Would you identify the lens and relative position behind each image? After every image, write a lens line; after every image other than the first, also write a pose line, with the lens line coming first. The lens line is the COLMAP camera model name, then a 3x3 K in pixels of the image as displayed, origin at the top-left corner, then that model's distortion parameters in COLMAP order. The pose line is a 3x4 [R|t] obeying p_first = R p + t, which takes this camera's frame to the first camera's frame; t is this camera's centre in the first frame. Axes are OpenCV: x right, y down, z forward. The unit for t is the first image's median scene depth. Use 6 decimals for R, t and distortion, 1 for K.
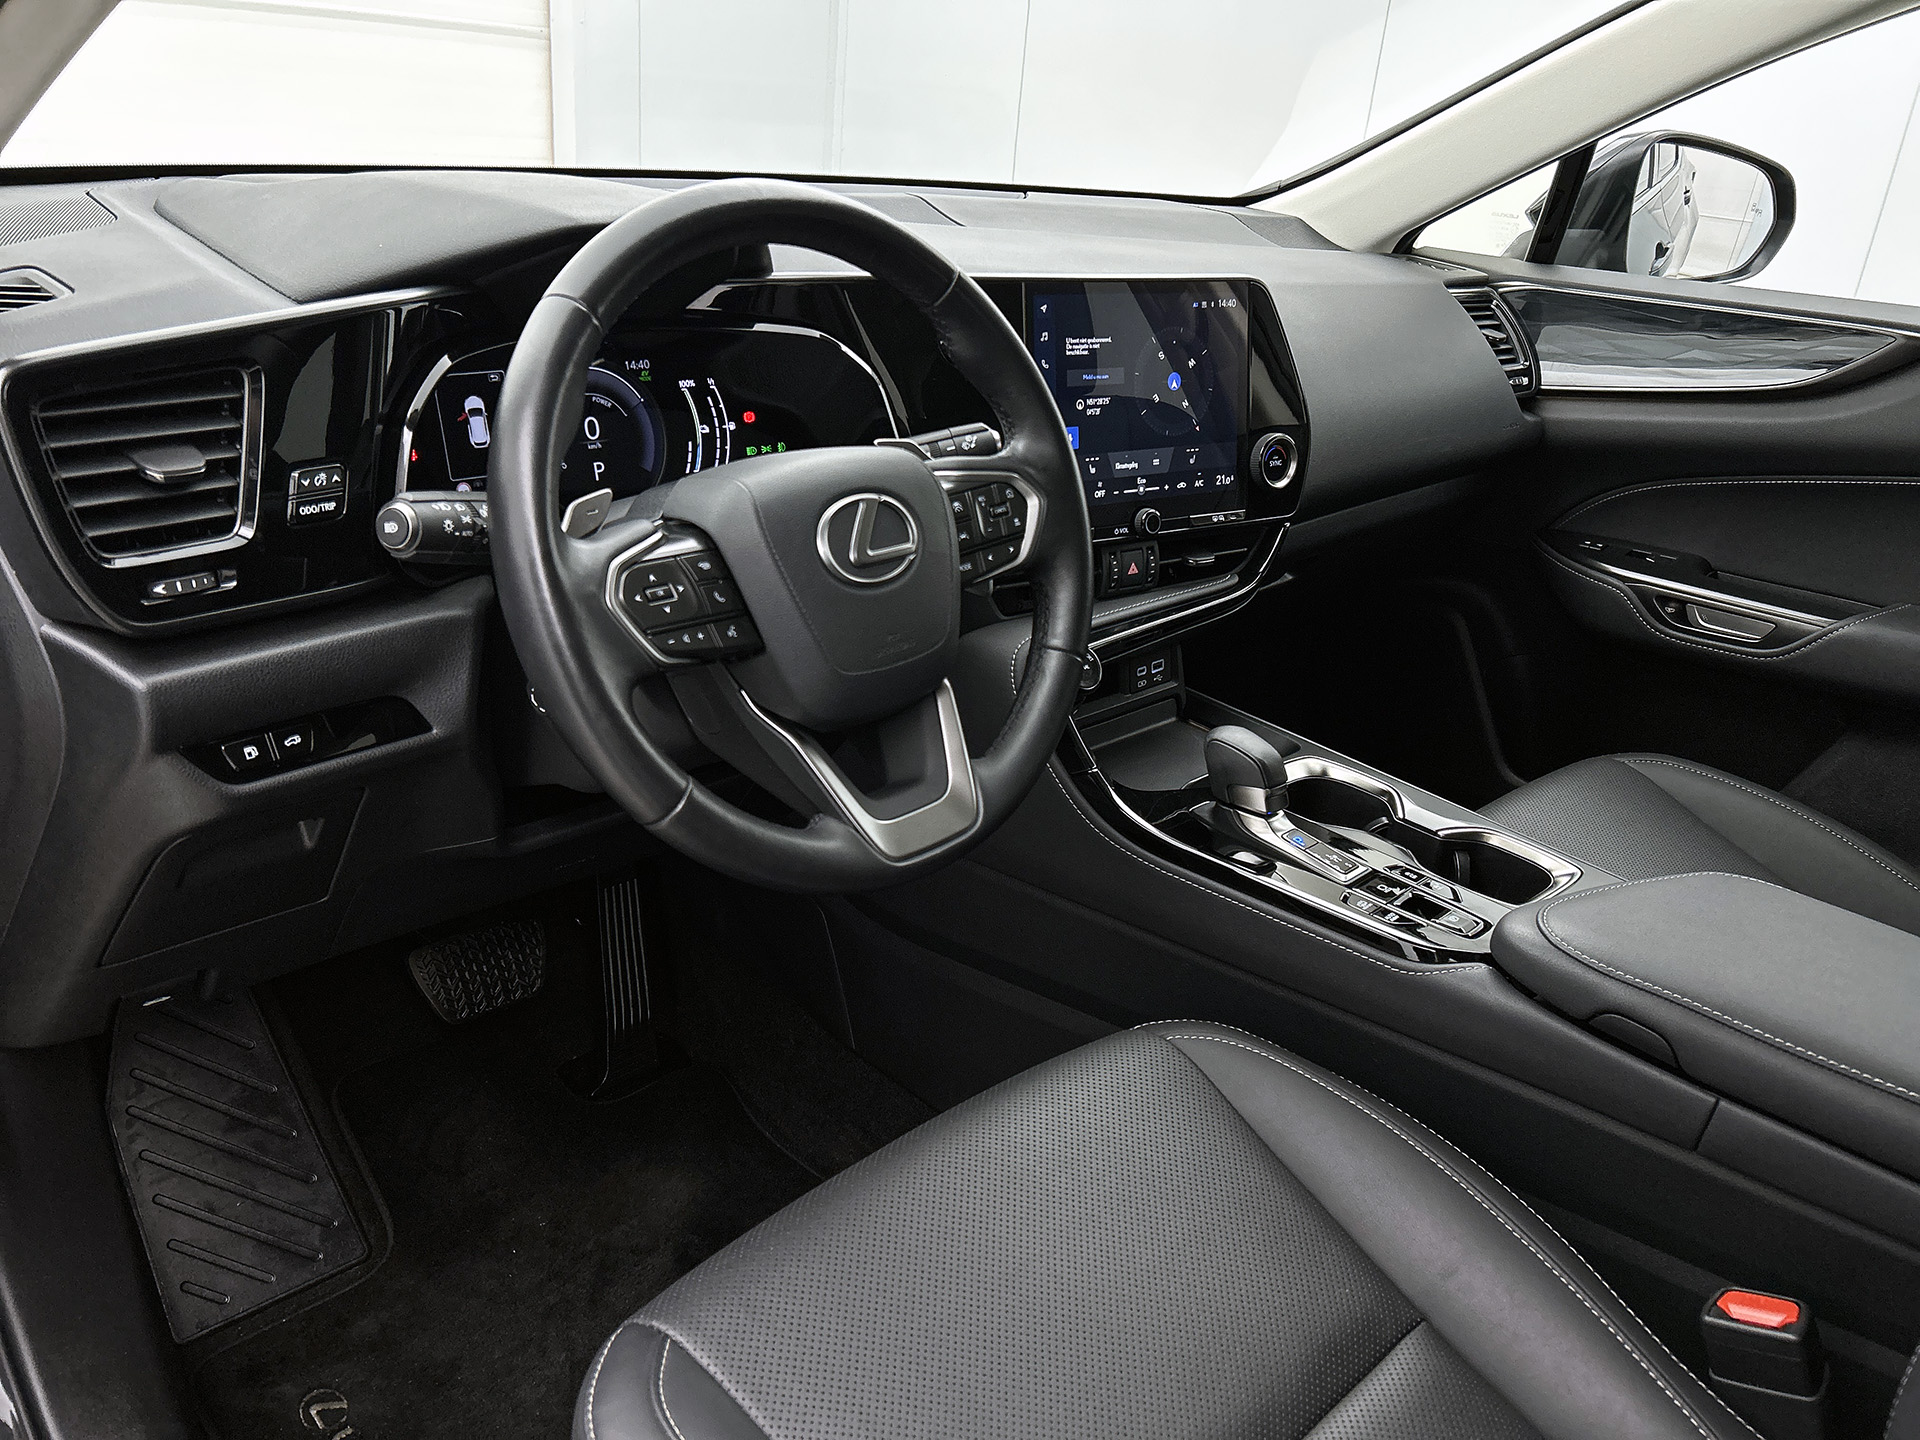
lens RADIAL K [[1451.1, 0, 960.2], [0, 1451.1, 731.5], [0, 0, 1]] dist [0.097522, -0.088222]
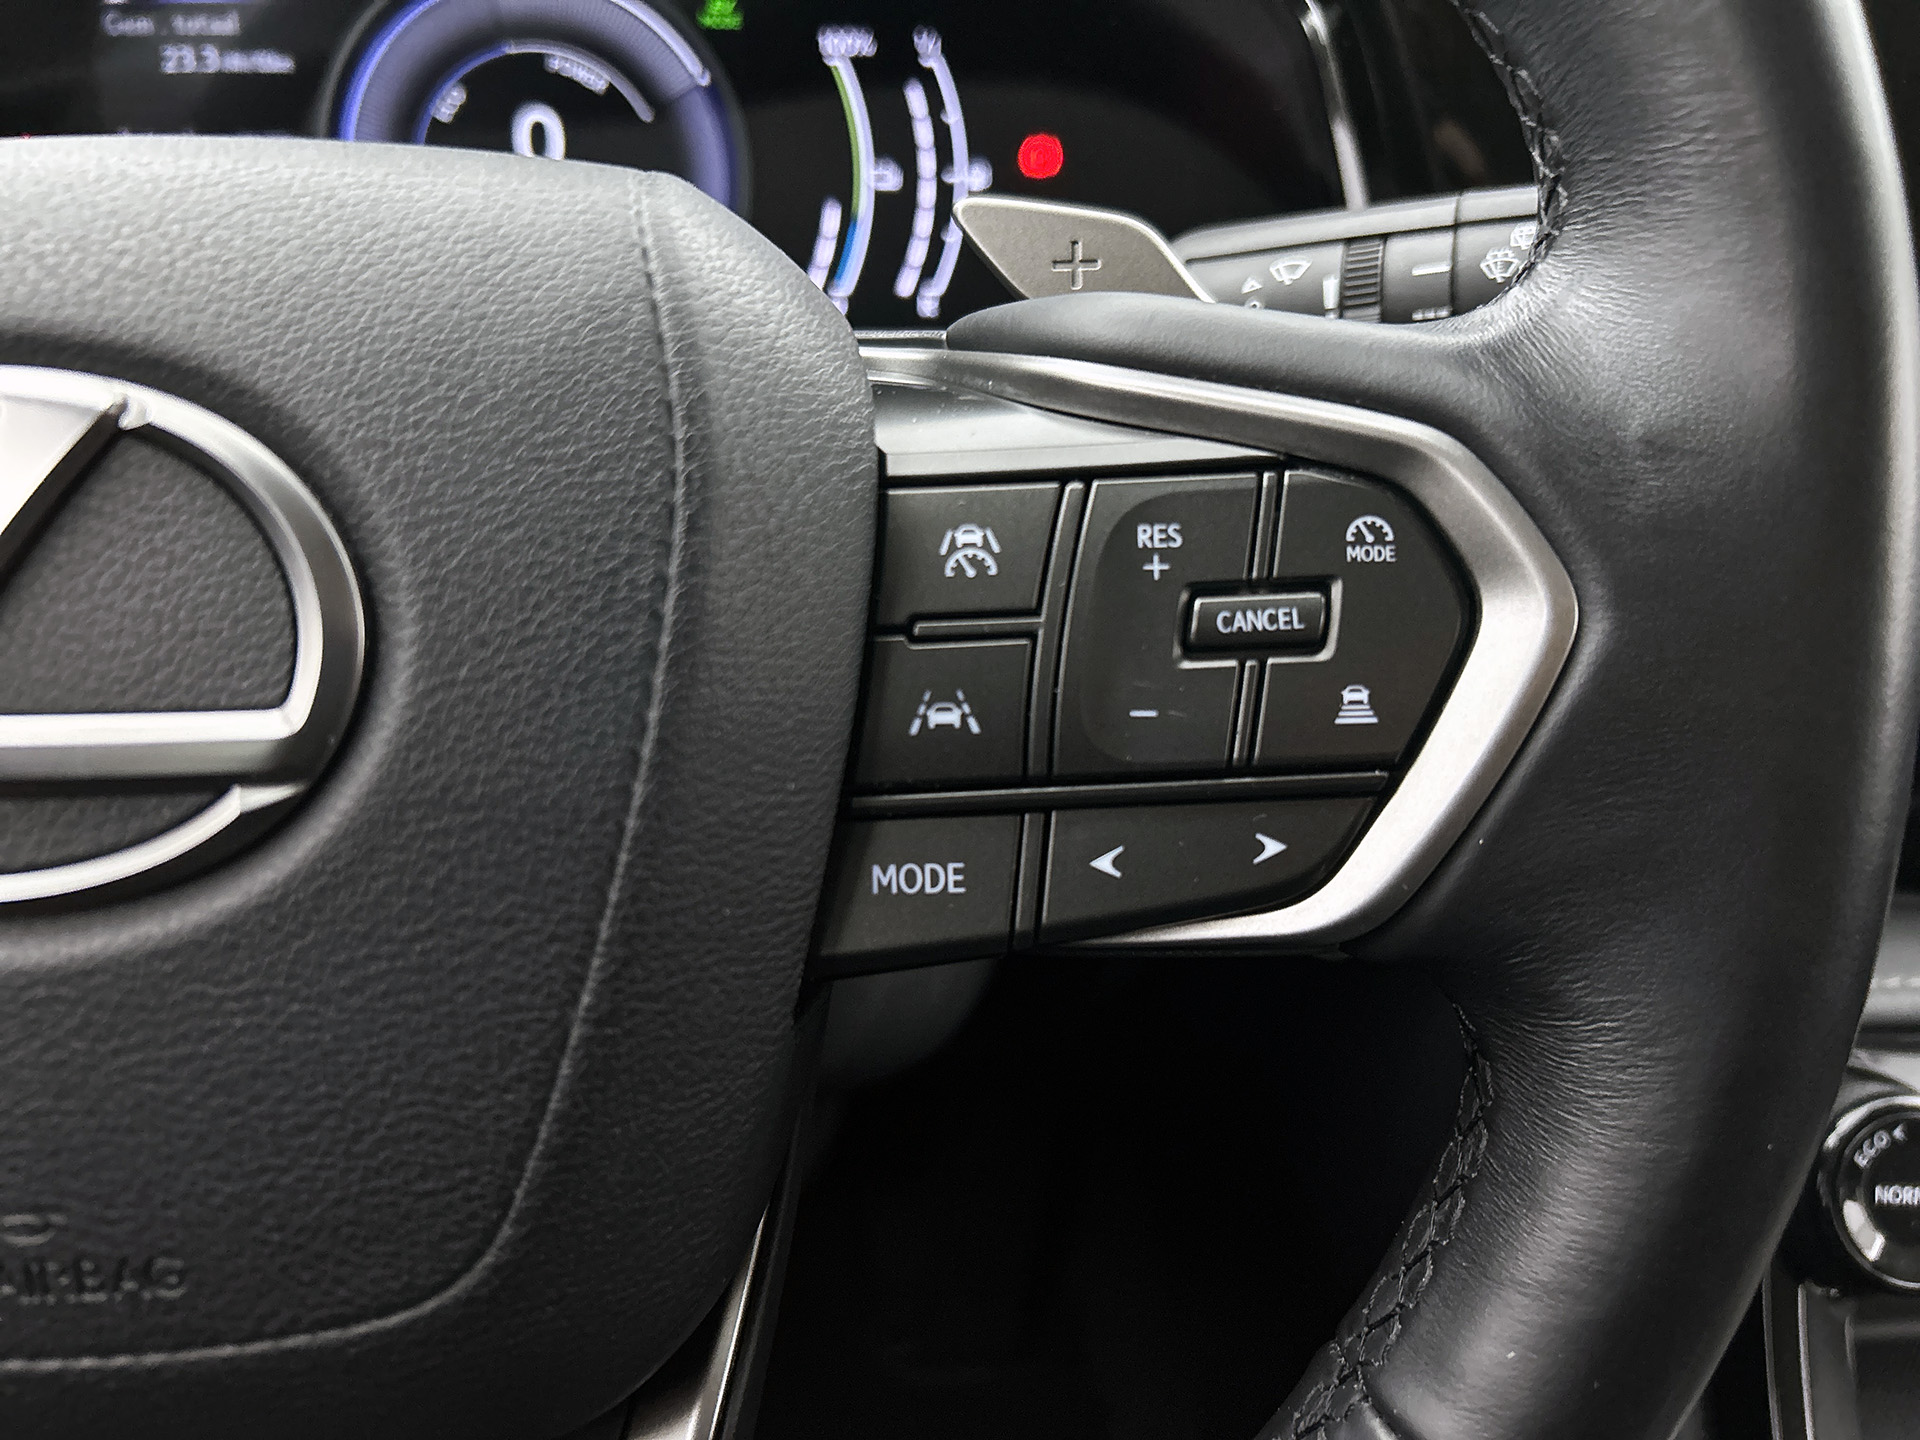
lens RADIAL K [[1541.9, 0, 960.0], [0, 1541.9, 720.0], [0, 0, 1]] dist [0.105430, -0.130563]
pose [[0.759919, 0.256843, -0.597122, 0.096467], [-0.221546, 0.965962, 0.133546, -0.121378], [0.611098, 0.030805, 0.790955, 0.647373]]
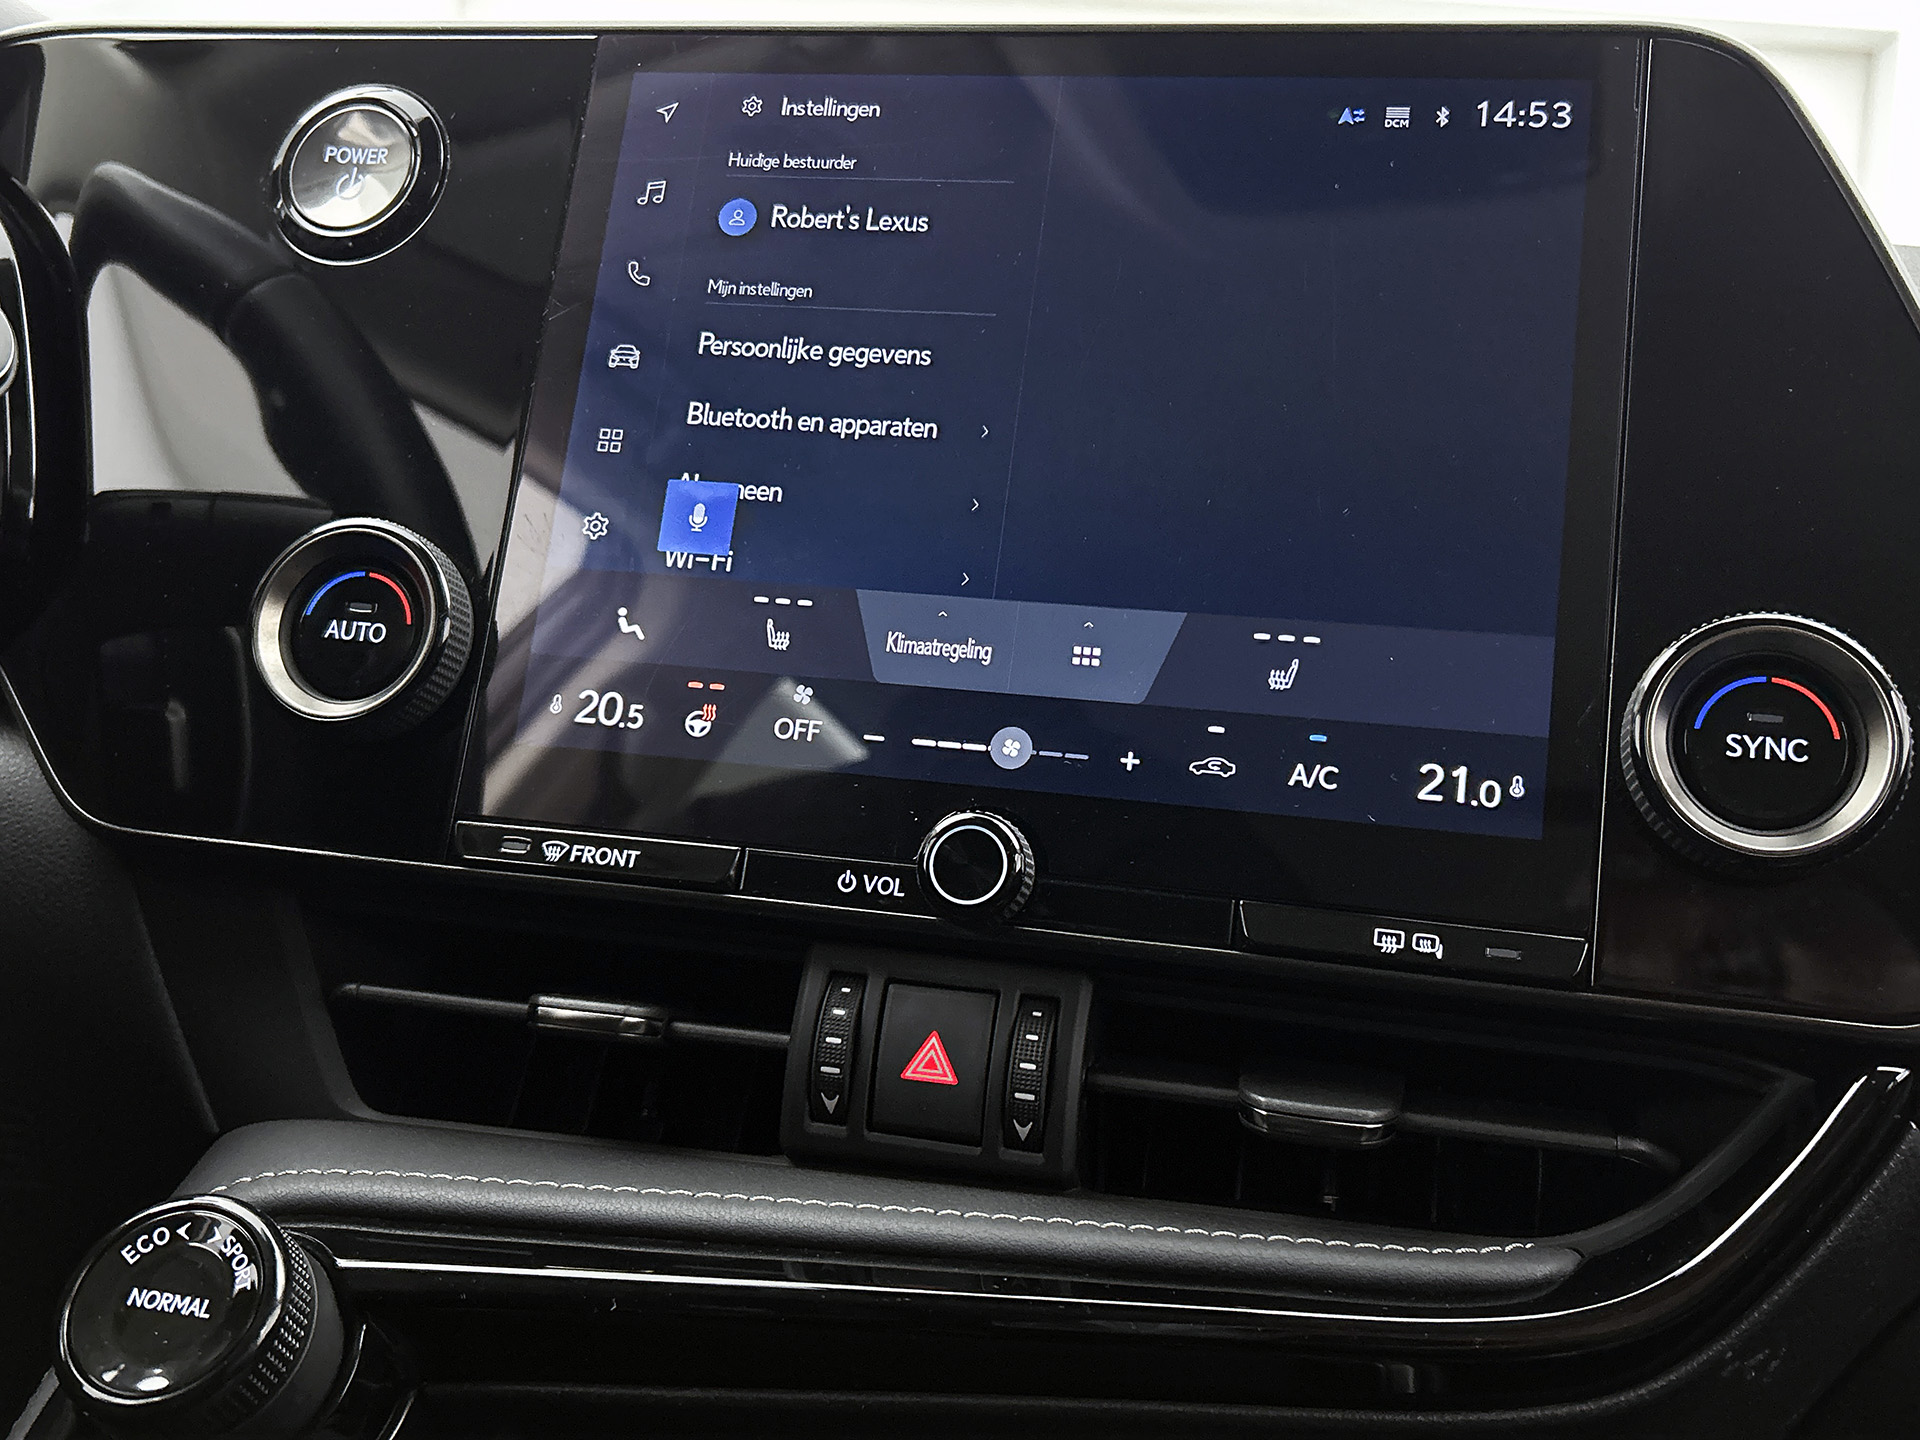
lens RADIAL K [[1804.2, 0, 962.5], [0, 1804.2, 714.2], [0, 0, 1]] dist [0.214646, -0.704565]
pose [[0.683788, -0.020269, -0.729400, 0.364172], [-0.323077, 0.887882, -0.327546, -0.069281], [0.654260, 0.459624, 0.600575, 0.839477]]
